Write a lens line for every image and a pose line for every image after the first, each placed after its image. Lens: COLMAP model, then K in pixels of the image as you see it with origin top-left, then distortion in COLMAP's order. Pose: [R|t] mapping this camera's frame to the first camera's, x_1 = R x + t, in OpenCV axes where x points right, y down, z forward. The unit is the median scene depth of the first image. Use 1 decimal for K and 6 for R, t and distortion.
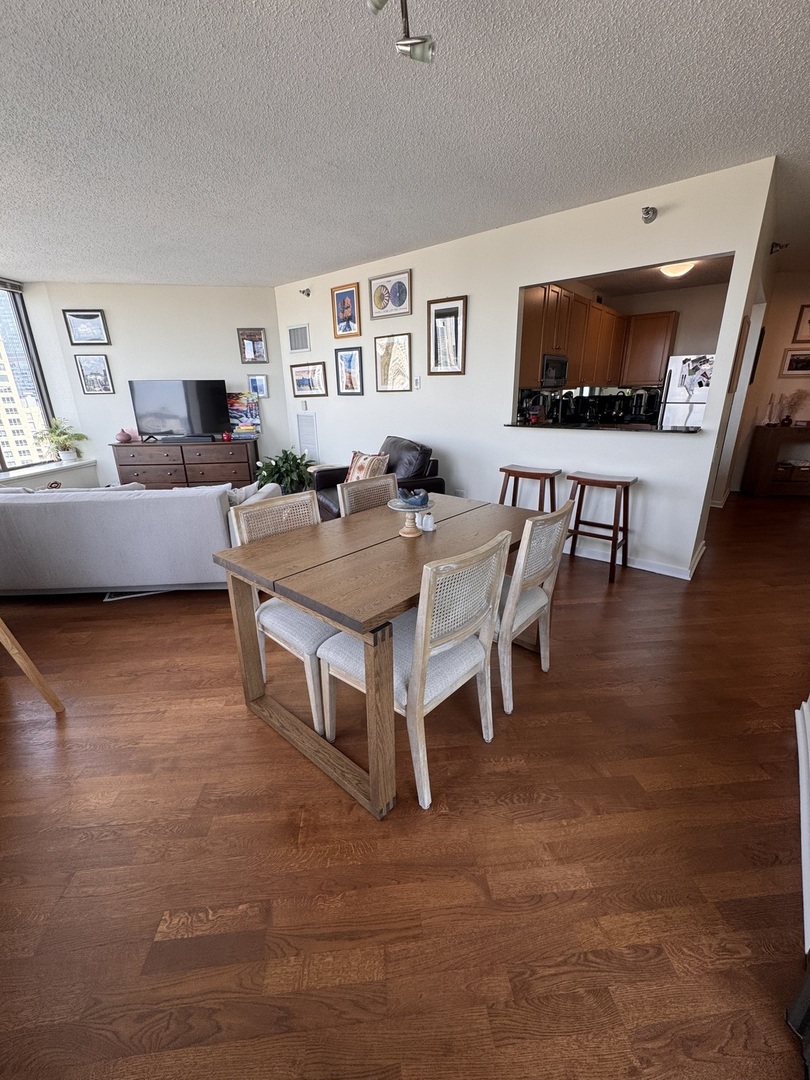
lens RADIAL K [[440.8, 0, 405.0], [0, 440.8, 540.0], [0, 0, 1]] dist [-0.002446, -0.000178]
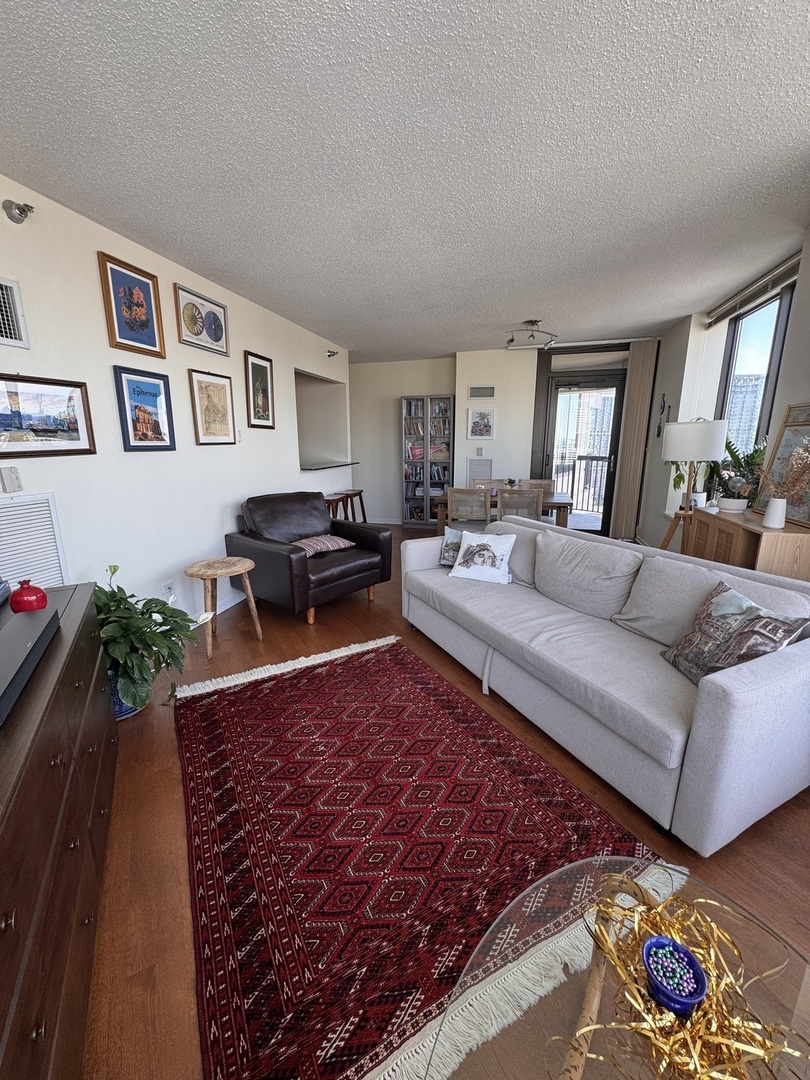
lens RADIAL K [[435.5, 0, 403.0], [0, 435.5, 541.6], [0, 0, 1]] dist [-0.000537, -0.000014]
pose [[-0.419975, -0.188916, 0.887655, -0.893113], [0.301580, 0.893459, 0.332837, -0.349154], [-0.855962, 0.407482, -0.318257, 1.060301]]
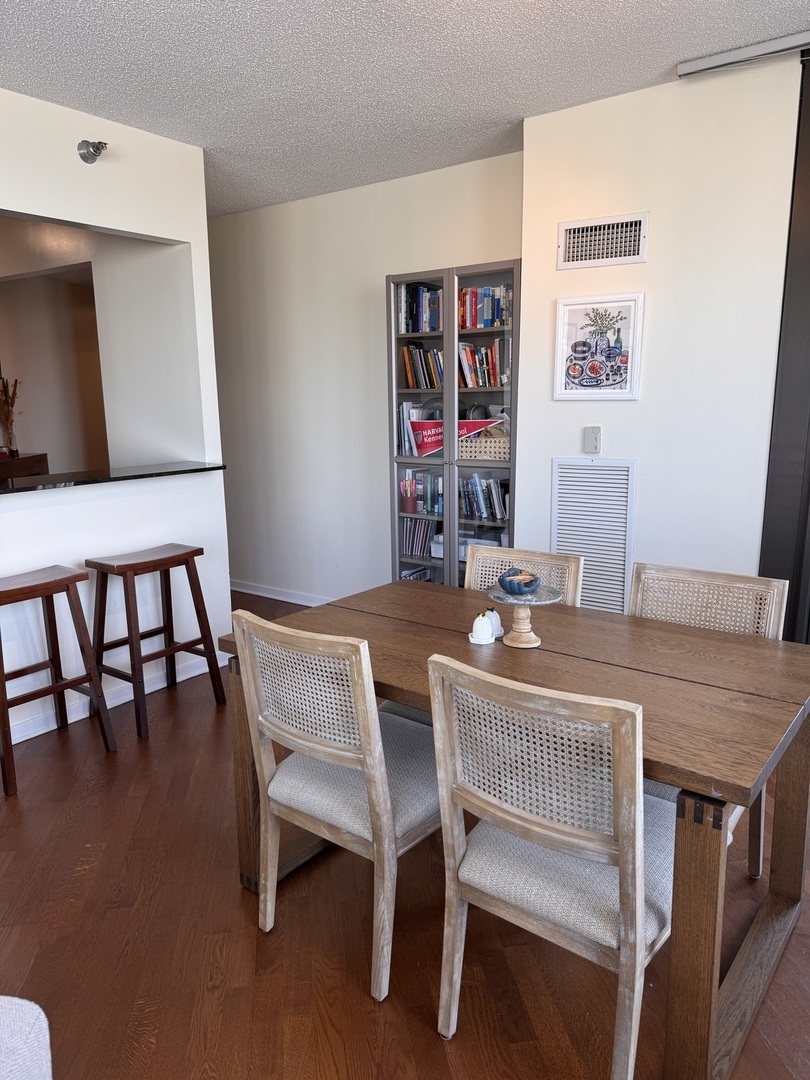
lens RADIAL K [[757.3, 0, 399.7], [0, 757.3, 547.0], [0, 0, 1]] dist [0.116735, -0.185058]
pose [[-0.065567, -0.184126, 0.980713, -0.439121], [0.331024, 0.923159, 0.195452, -0.177774], [-0.941342, 0.337455, 0.000421, 0.494604]]
